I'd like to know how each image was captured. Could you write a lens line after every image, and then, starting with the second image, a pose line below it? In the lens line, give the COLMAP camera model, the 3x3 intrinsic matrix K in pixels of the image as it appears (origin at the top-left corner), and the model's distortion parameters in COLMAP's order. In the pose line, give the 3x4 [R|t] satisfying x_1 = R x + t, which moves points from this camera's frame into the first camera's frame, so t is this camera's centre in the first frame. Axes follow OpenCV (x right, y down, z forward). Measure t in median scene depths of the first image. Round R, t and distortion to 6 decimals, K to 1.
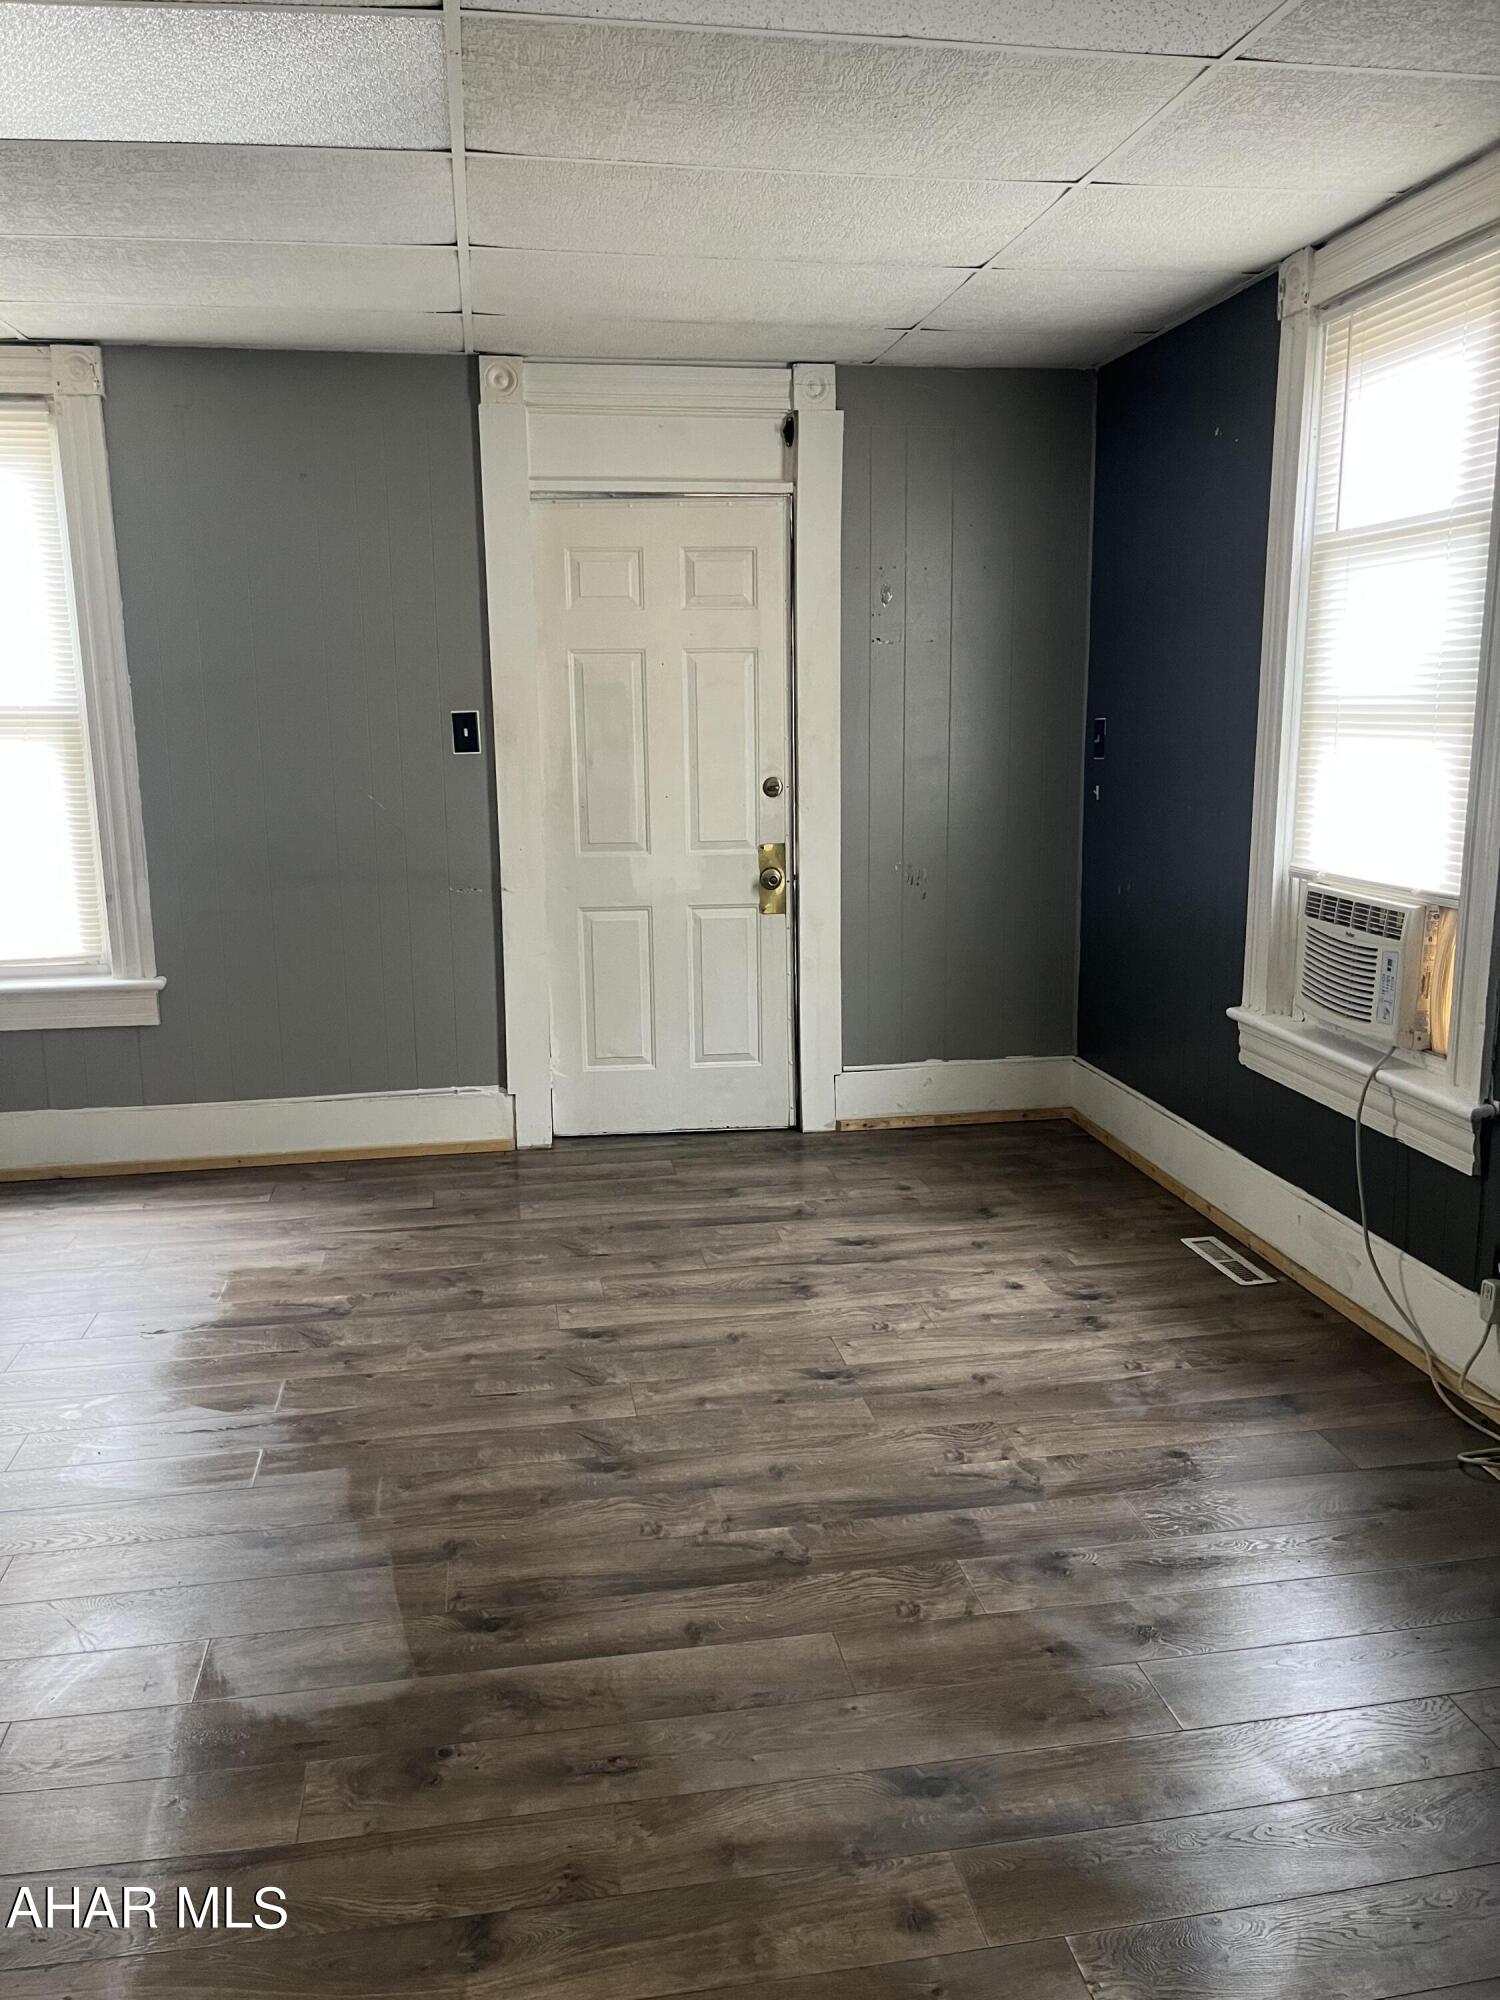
lens RADIAL K [[1537.0, 0, 743.6], [0, 1537.0, 999.1], [0, 0, 1]] dist [0.077502, -0.110094]
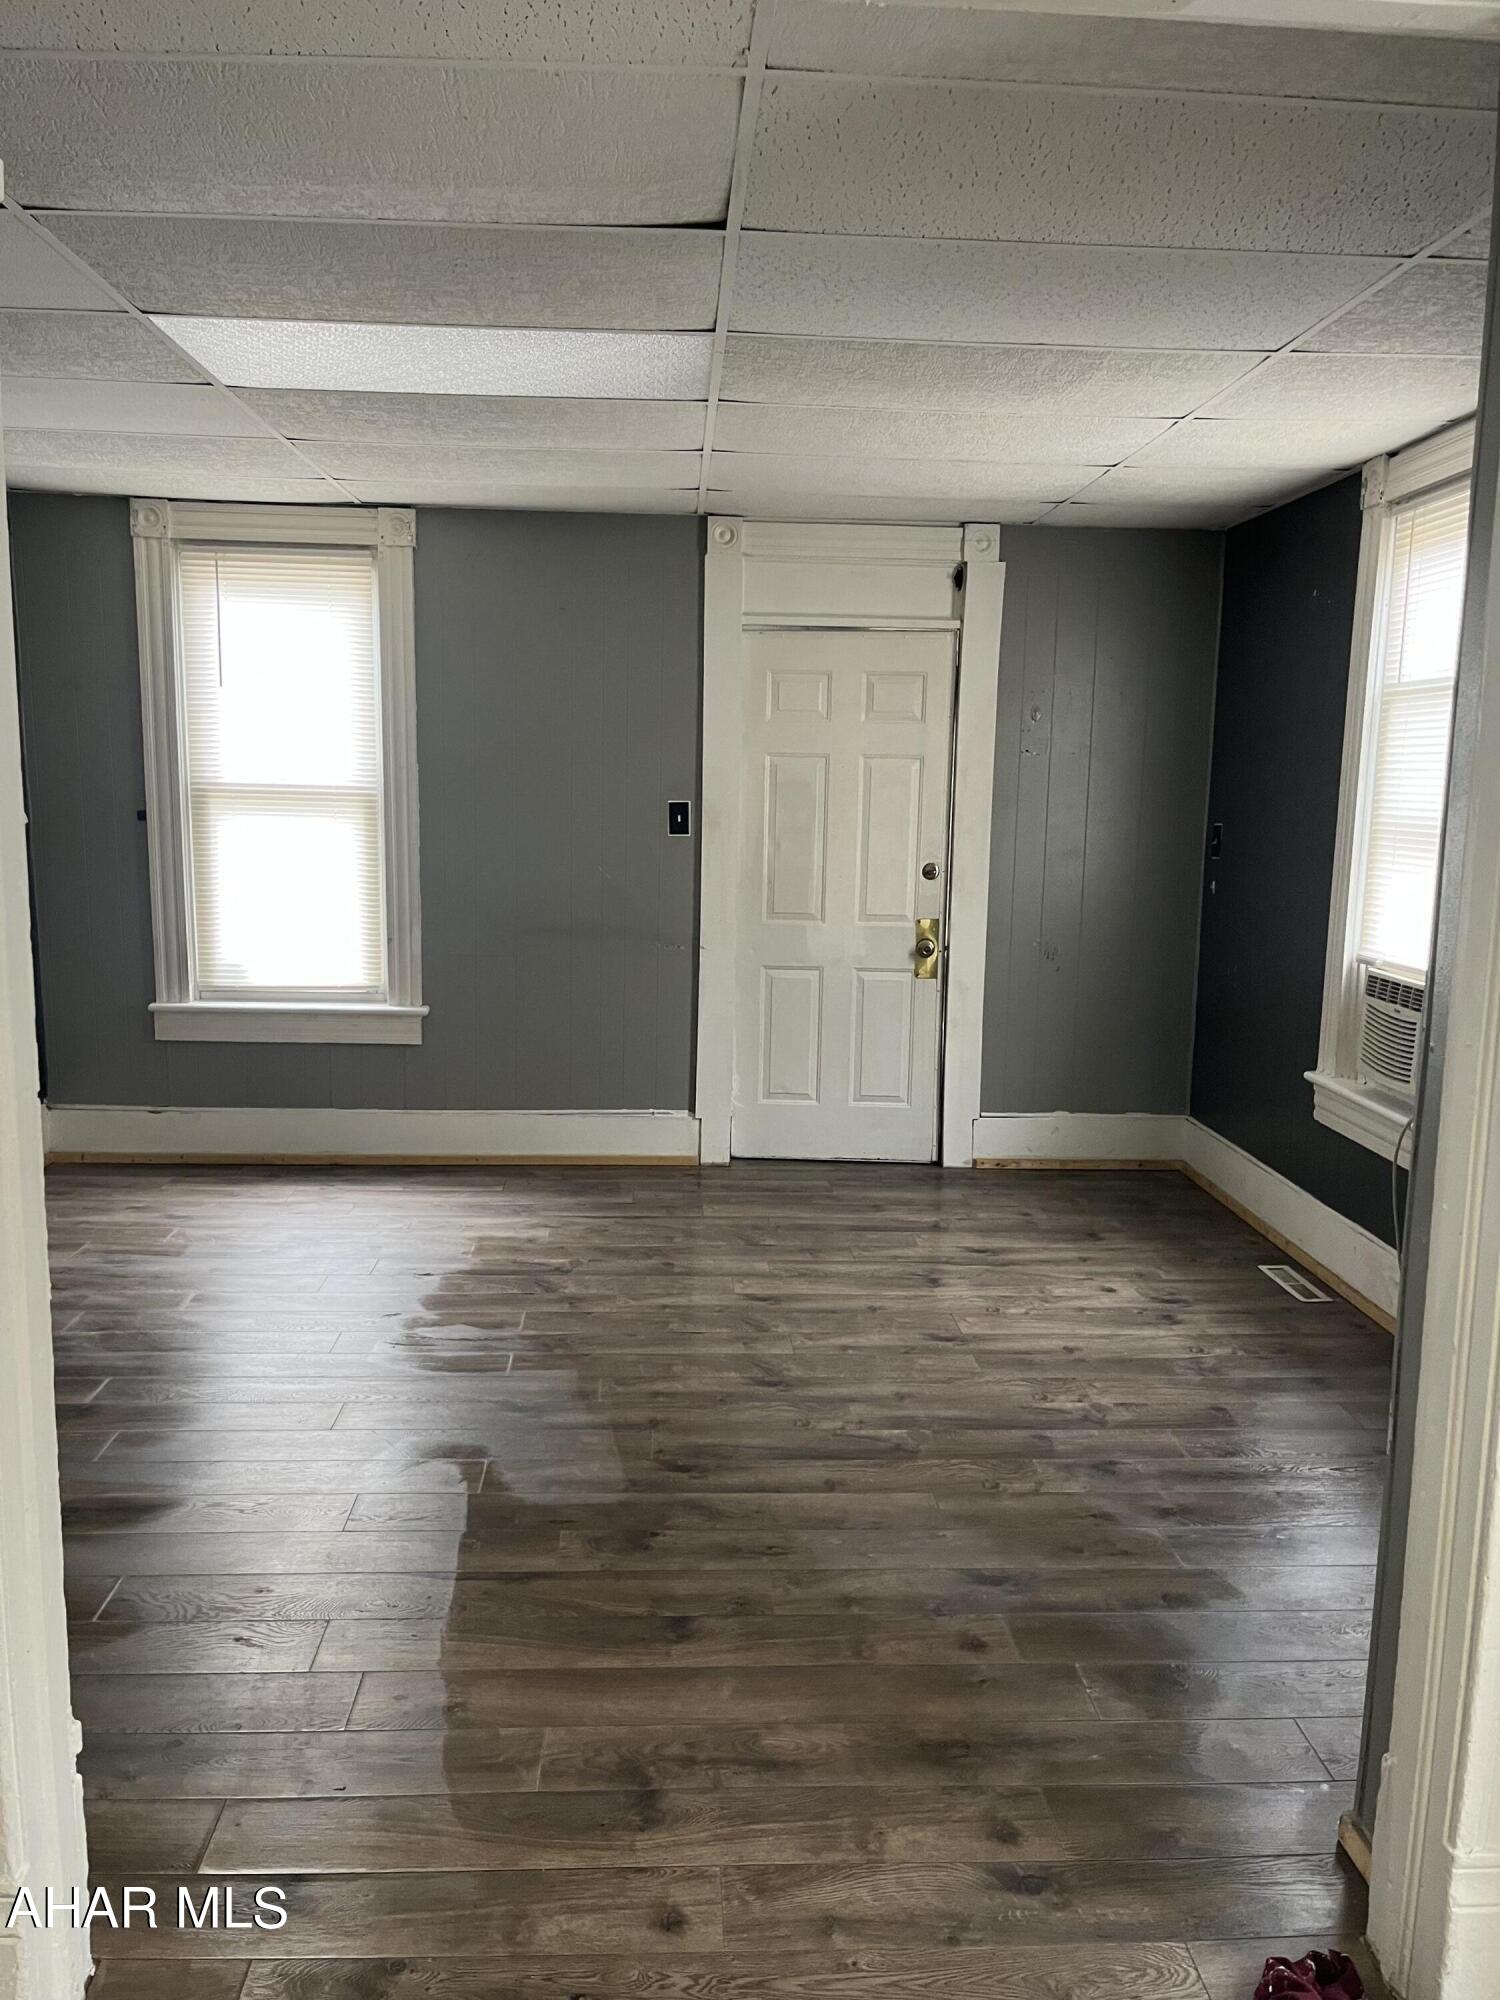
lens RADIAL K [[1537.0, 0, 745.9], [0, 1537.0, 1001.9], [0, 0, 1]] dist [0.077502, -0.110094]
pose [[0.993081, 0.047903, -0.107219, 0.012274], [-0.053061, 0.997541, -0.045780, 0.031329], [0.104763, 0.051153, 0.993181, -0.242102]]
